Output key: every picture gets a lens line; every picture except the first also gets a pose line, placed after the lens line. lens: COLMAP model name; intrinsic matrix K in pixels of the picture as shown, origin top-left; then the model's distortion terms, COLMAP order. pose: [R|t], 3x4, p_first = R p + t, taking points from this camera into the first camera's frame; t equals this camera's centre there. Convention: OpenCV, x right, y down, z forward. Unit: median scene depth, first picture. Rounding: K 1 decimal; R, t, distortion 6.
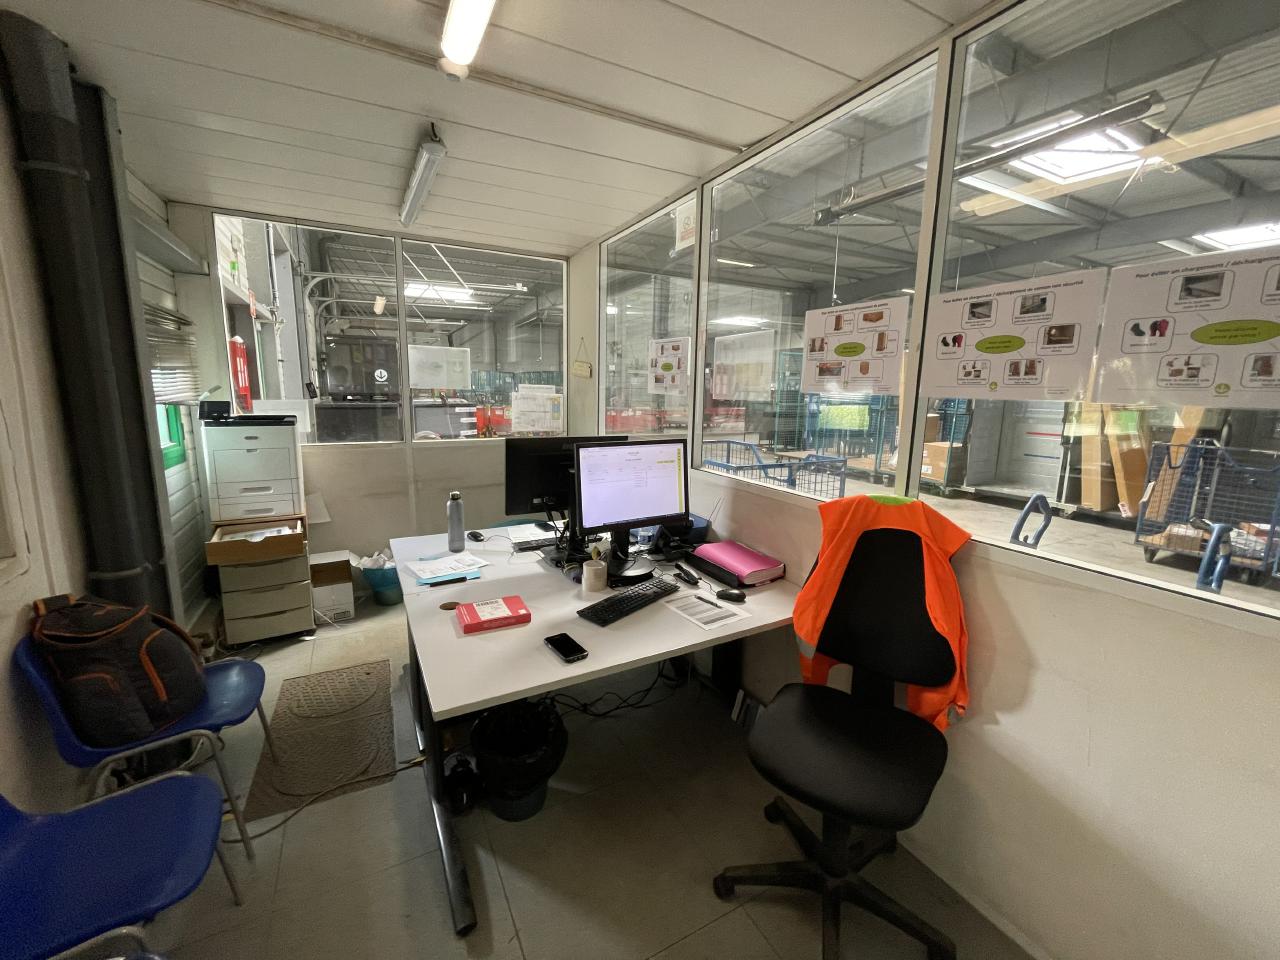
lens RADIAL K [[522.3, 0, 638.0], [0, 522.3, 473.9], [0, 0, 1]] dist [-0.010235, 0.000799]
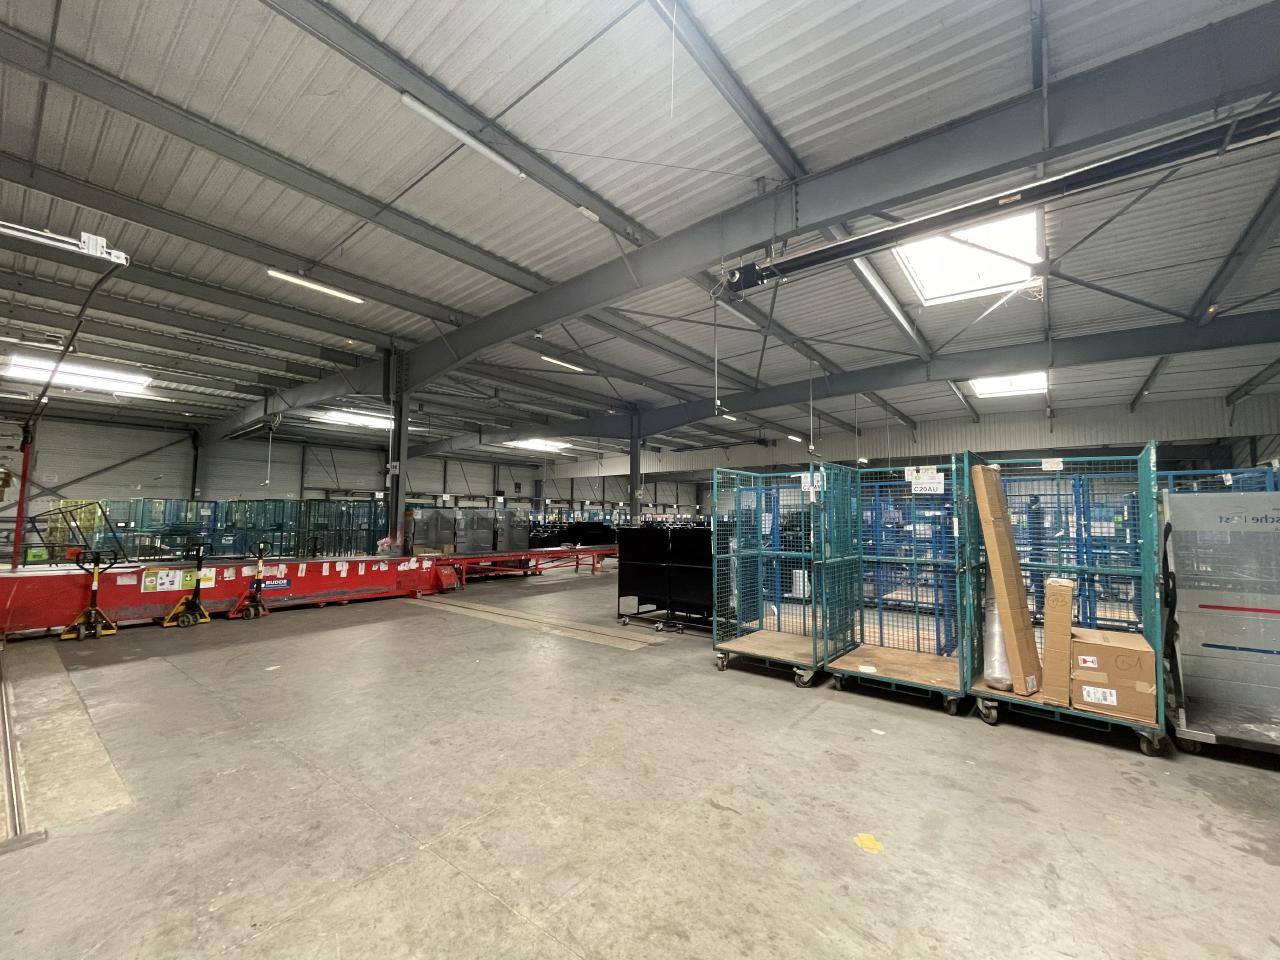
lens RADIAL K [[522.3, 0, 642.3], [0, 522.3, 477.3], [0, 0, 1]] dist [-0.010235, 0.000799]
pose [[0.912525, 0.020968, 0.408483, -0.025809], [0.076497, 0.972315, -0.220800, -0.072803], [-0.401804, 0.232733, 0.885657, 0.374587]]
